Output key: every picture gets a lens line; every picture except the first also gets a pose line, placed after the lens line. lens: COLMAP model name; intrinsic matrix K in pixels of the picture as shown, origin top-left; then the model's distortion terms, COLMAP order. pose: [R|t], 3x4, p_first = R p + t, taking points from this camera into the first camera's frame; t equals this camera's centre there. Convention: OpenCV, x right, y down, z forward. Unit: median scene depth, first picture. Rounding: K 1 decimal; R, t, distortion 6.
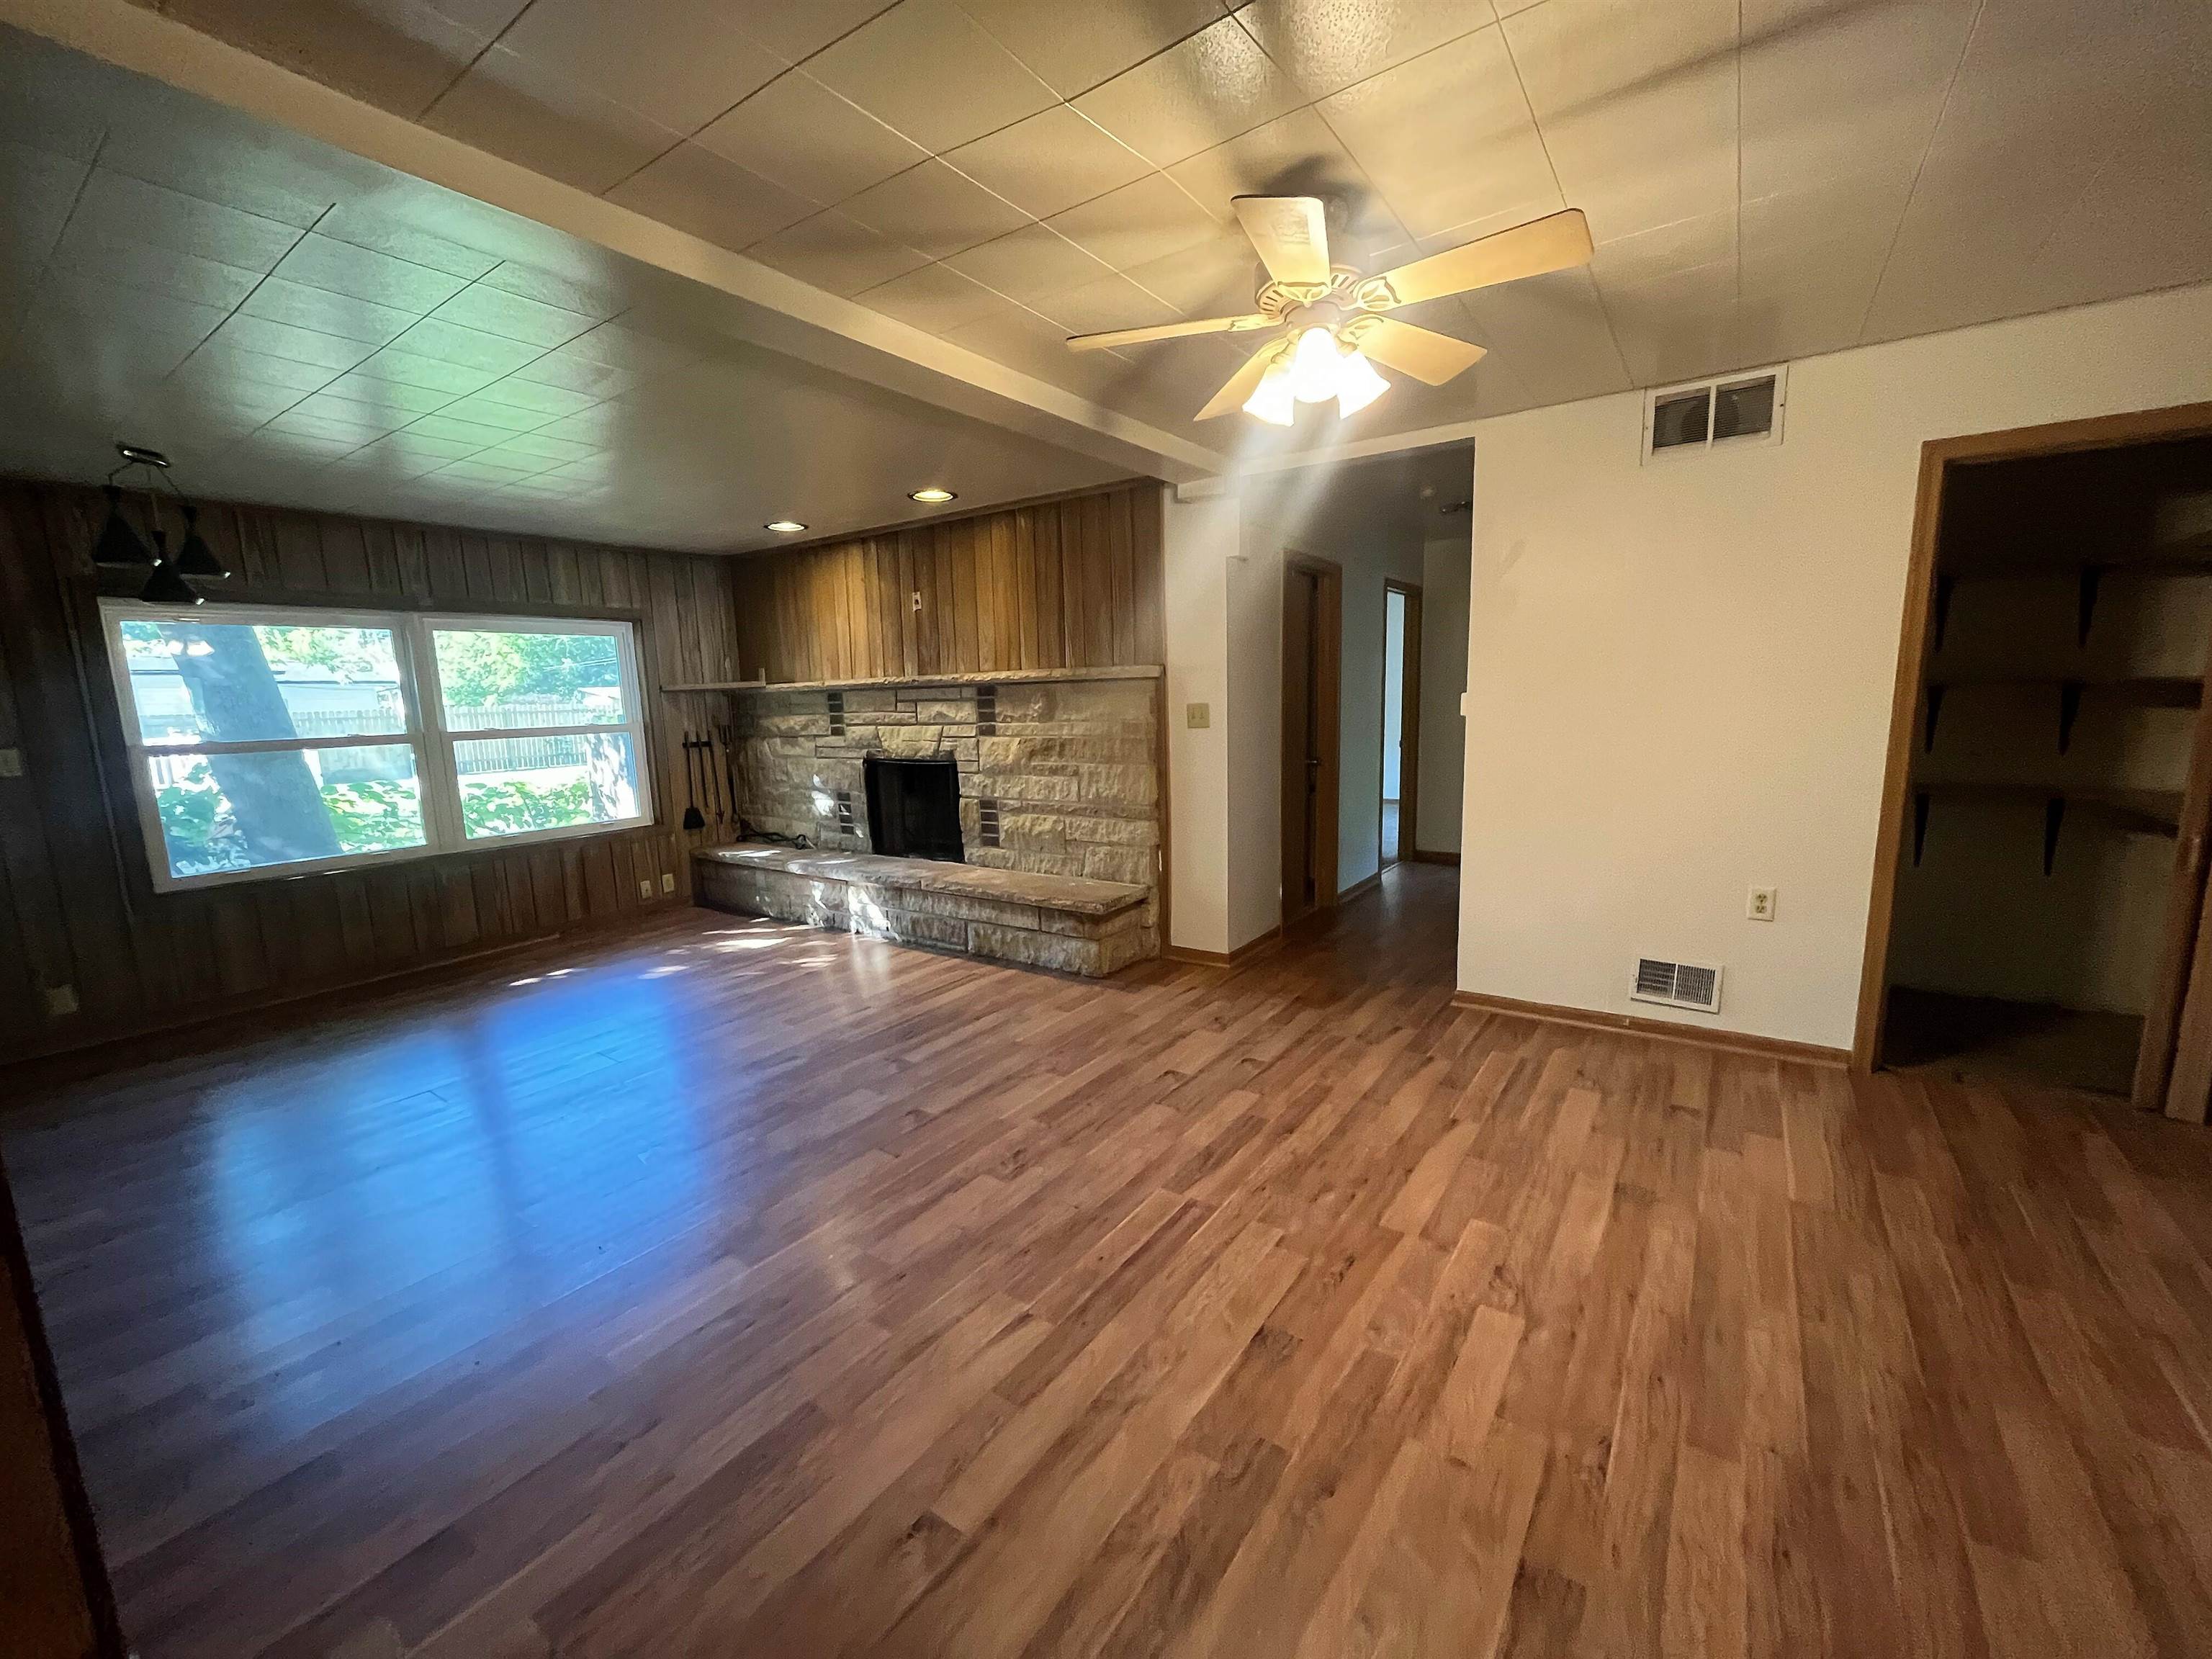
lens RADIAL K [[887.8, 0, 1106.0], [0, 887.8, 829.5], [0, 0, 1]] dist [-0.001108, -0.000004]
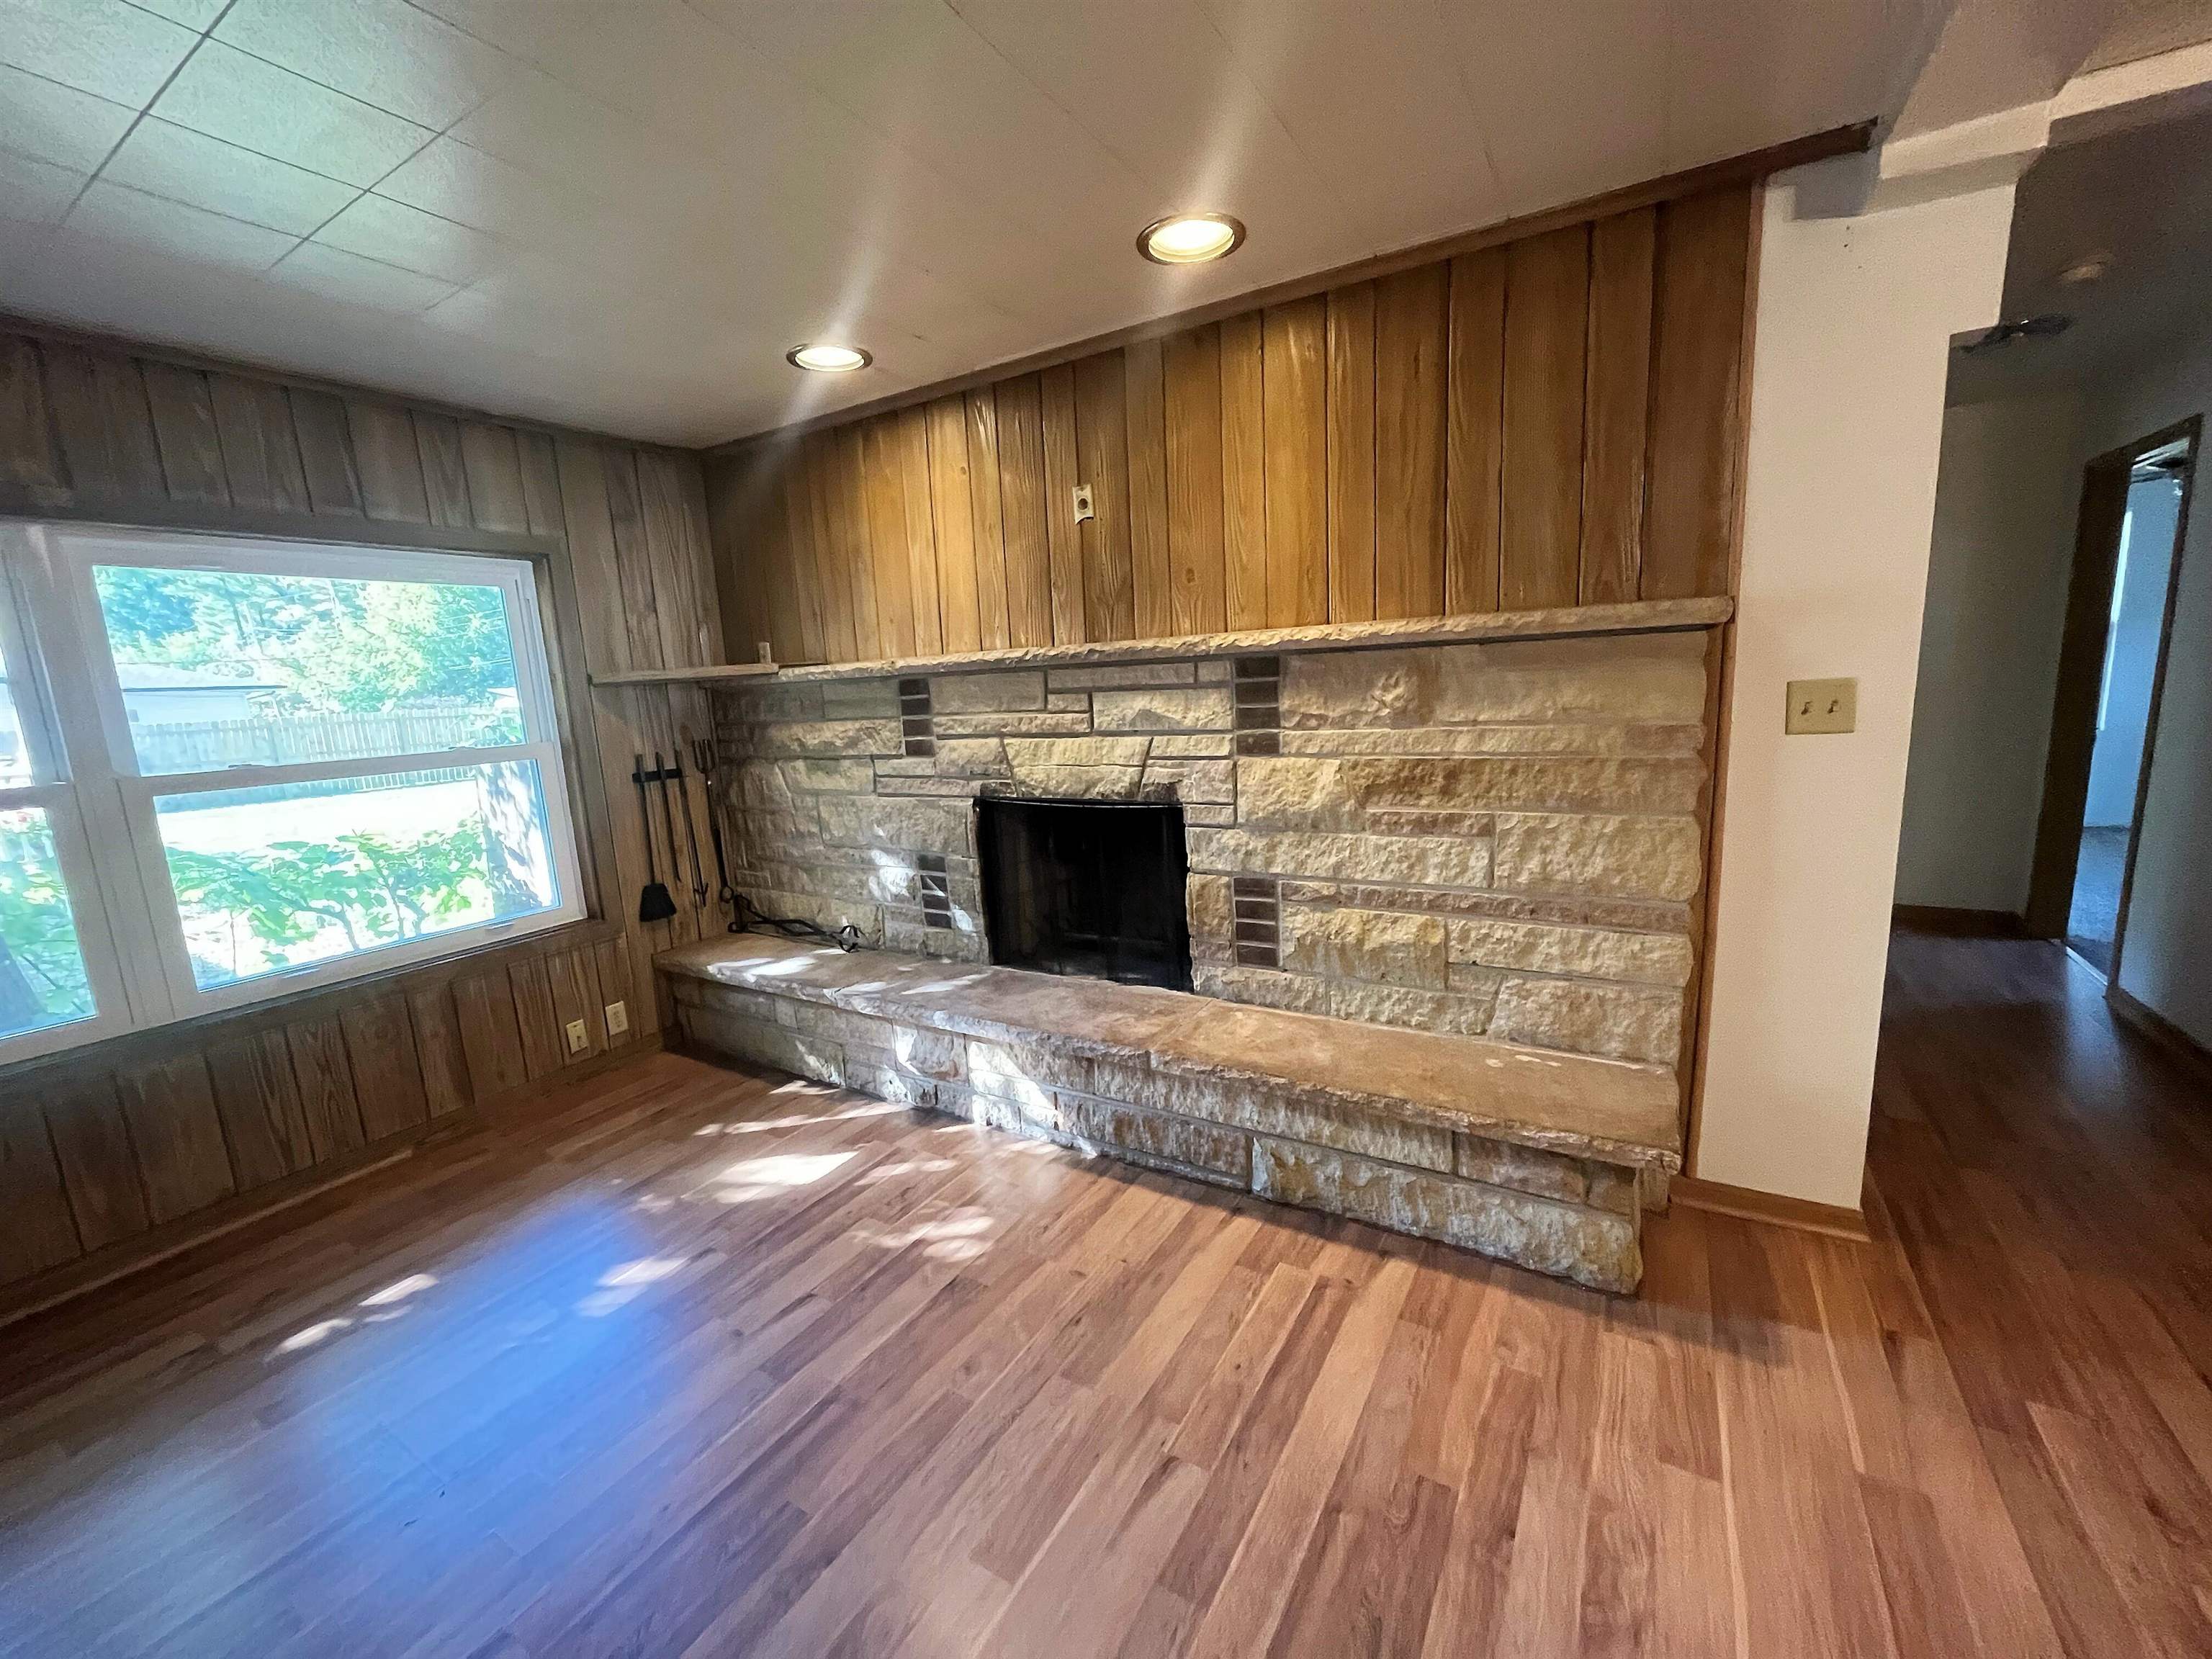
lens RADIAL K [[889.1, 0, 1103.8], [0, 889.1, 833.5], [0, 0, 1]] dist [-0.001995, -0.000439]
pose [[0.997599, -0.033239, 0.060754, -0.240195], [0.032202, 0.999320, 0.017962, -0.068611], [-0.061310, -0.015962, 0.997991, 0.467183]]
